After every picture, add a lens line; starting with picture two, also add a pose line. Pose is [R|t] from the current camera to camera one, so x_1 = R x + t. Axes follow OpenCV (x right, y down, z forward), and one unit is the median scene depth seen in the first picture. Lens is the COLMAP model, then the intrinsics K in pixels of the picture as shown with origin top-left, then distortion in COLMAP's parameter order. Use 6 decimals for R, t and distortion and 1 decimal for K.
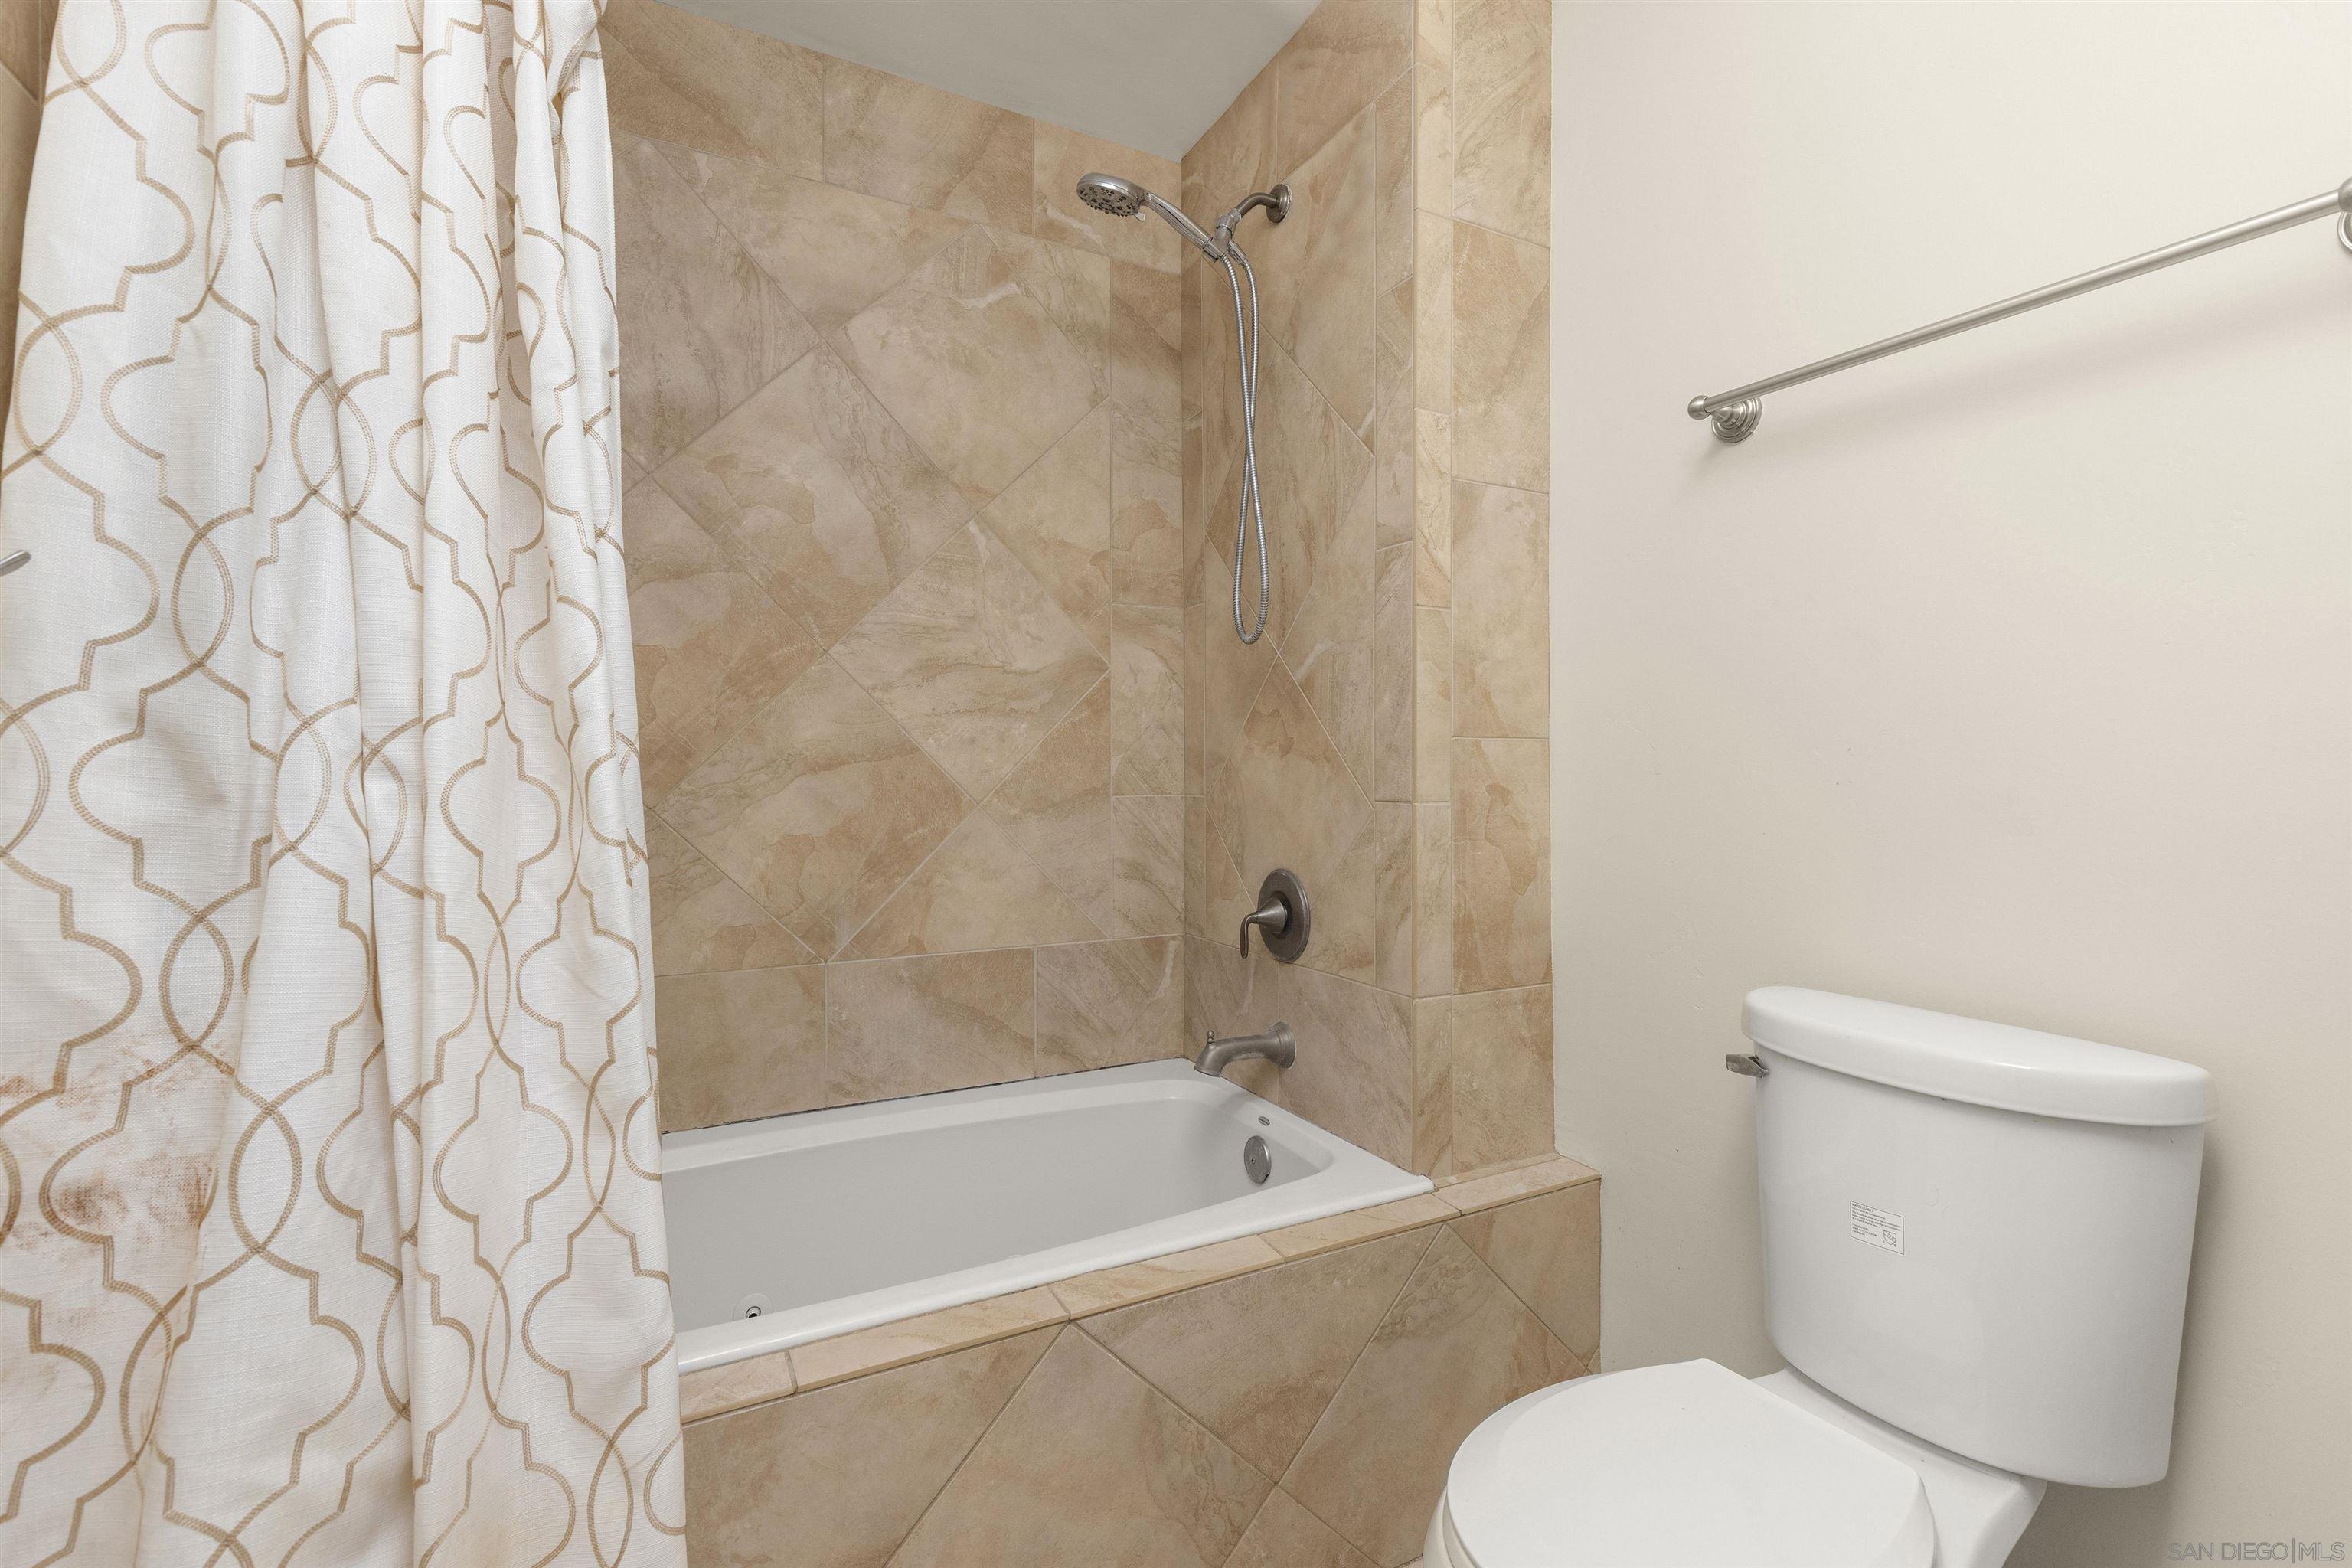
lens RADIAL K [[1047.5, 0, 1175.3], [0, 1047.5, 781.0], [0, 0, 1]] dist [0.000419, 0.000366]
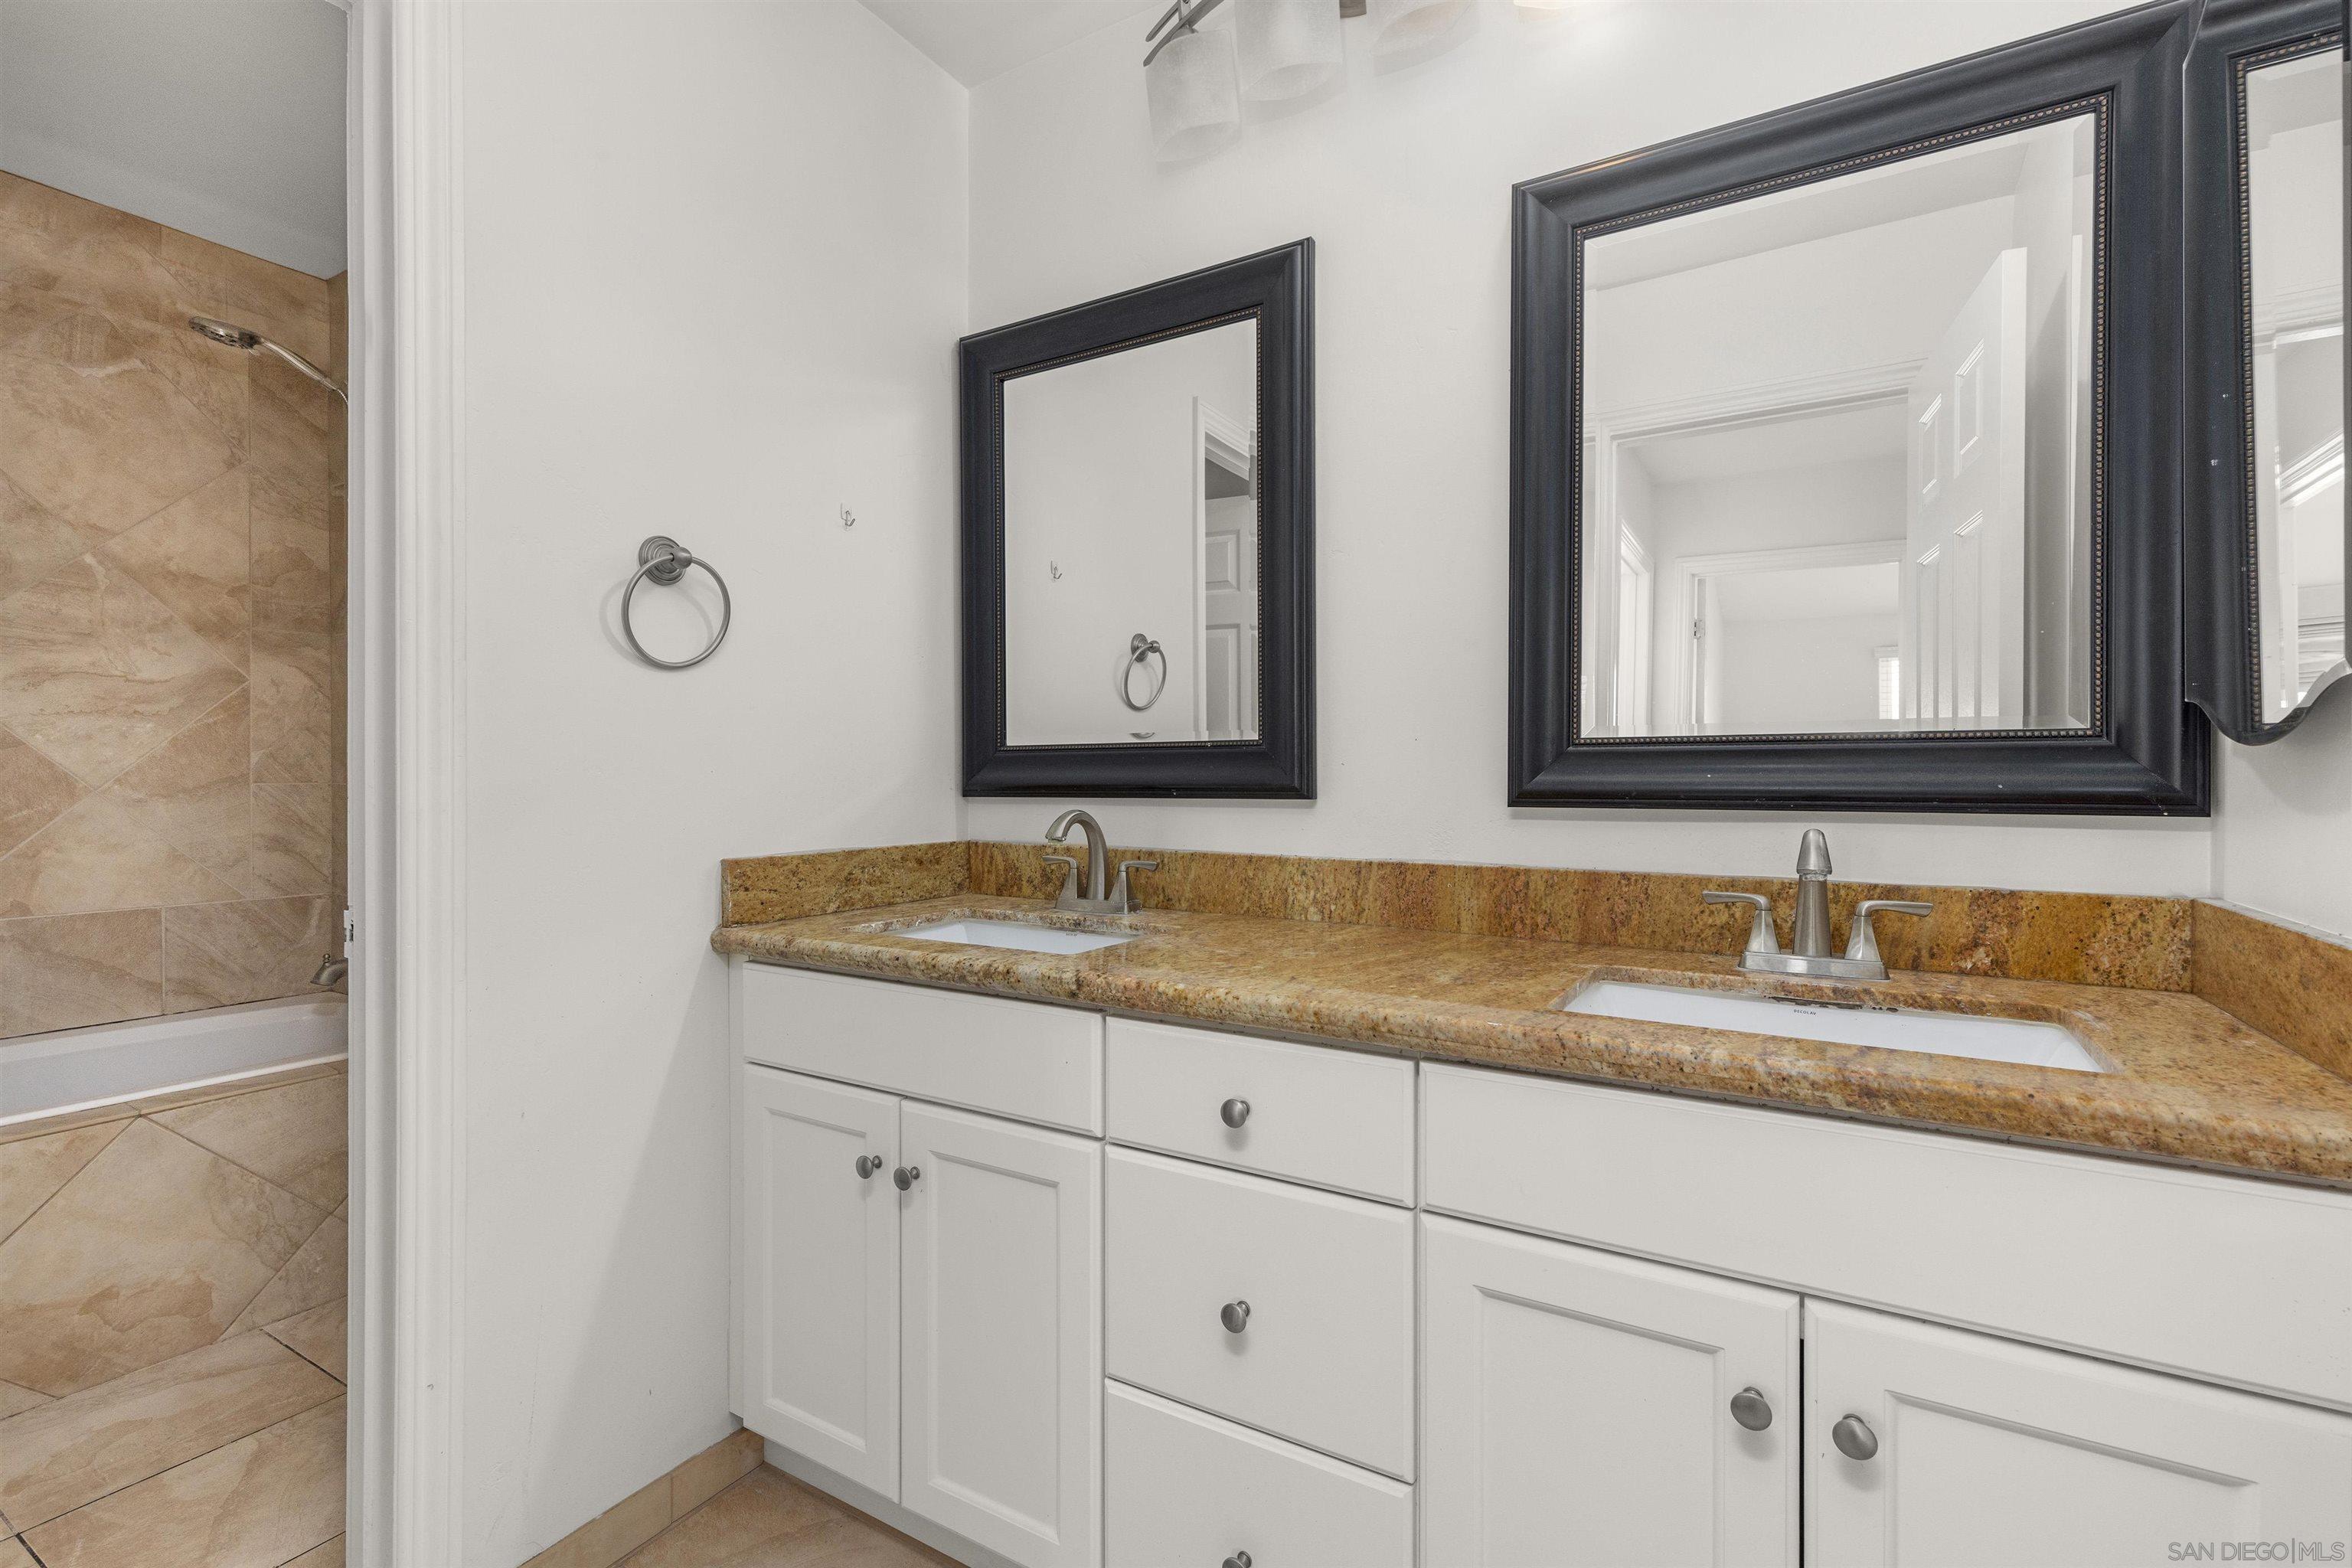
lens RADIAL K [[1047.5, 0, 1183.9], [0, 1047.5, 784.9], [0, 0, 1]] dist [0.000419, 0.000366]
pose [[0.846258, 0.002049, 0.532769, 0.224033], [-0.005522, 0.999973, 0.004925, 0.003736], [-0.532744, -0.007110, 0.846246, -0.672036]]
